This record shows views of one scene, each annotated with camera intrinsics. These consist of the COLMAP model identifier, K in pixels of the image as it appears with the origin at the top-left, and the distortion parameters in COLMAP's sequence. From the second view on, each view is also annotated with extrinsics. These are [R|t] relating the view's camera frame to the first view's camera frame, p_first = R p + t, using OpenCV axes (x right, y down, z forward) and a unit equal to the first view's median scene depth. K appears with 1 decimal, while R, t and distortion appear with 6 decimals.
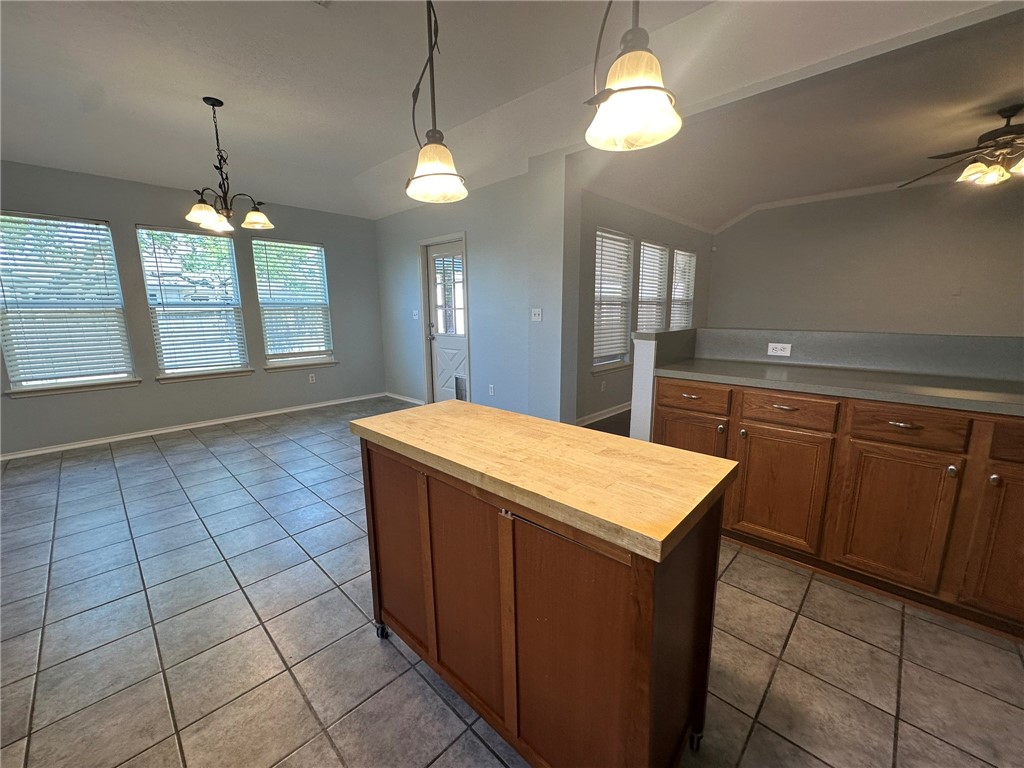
lens RADIAL K [[409.9, 0, 512.0], [0, 409.9, 384.0], [0, 0, 1]] dist [-0.002539, 0.000241]
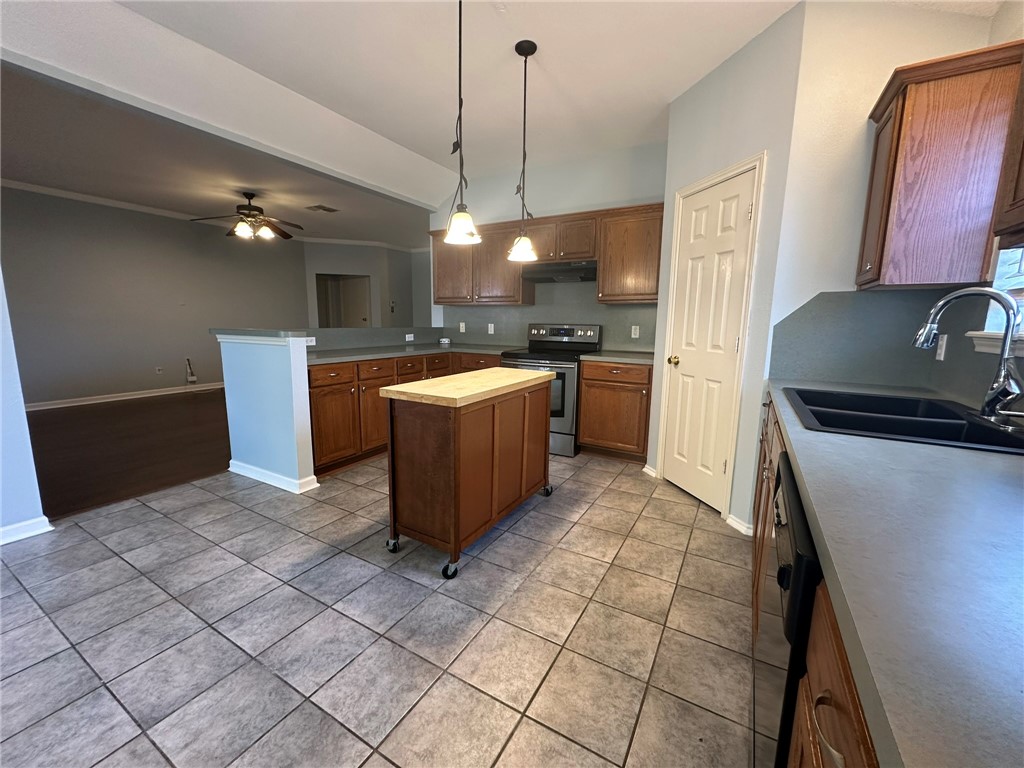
lens RADIAL K [[409.9, 0, 512.0], [0, 409.9, 384.0], [0, 0, 1]] dist [-0.002539, 0.000241]
pose [[-0.242457, -0.145152, 0.959242, -0.573869], [0.163611, 0.968465, 0.187902, -0.056036], [-0.956267, 0.202501, -0.211063, 0.384951]]
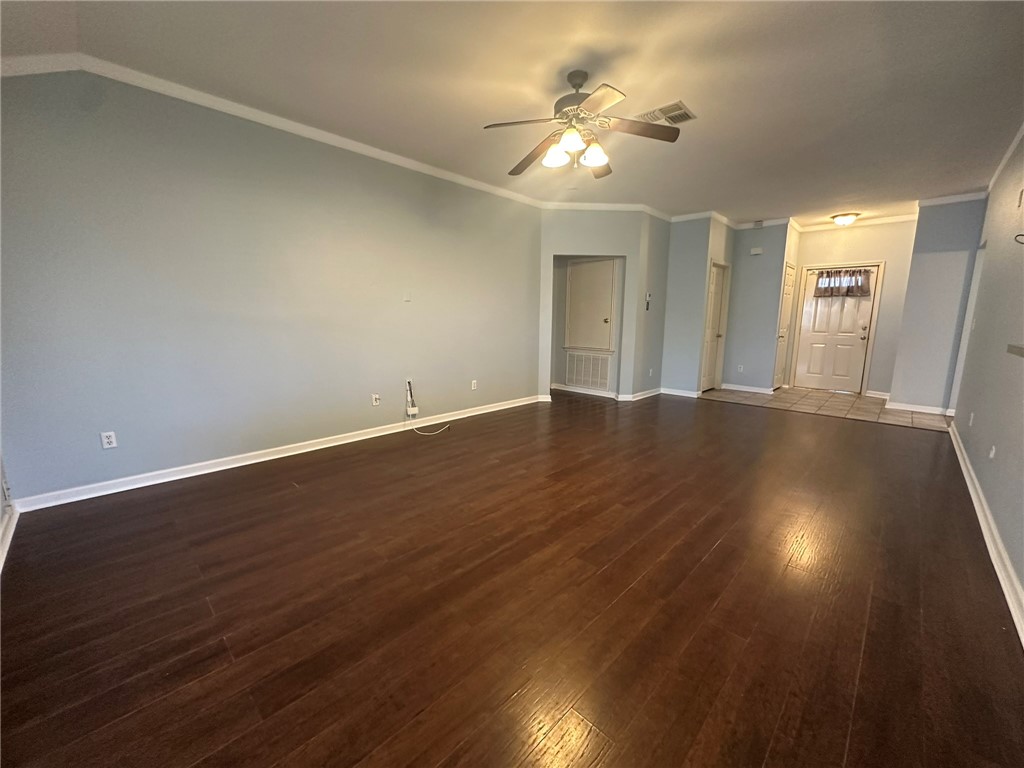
lens RADIAL K [[409.9, 0, 512.0], [0, 409.9, 384.0], [0, 0, 1]] dist [-0.002539, 0.000241]
pose [[0.002081, -0.153444, 0.988155, 0.226792], [0.170472, 0.973747, 0.150848, -0.168919], [-0.985360, 0.168139, 0.028184, 0.948685]]
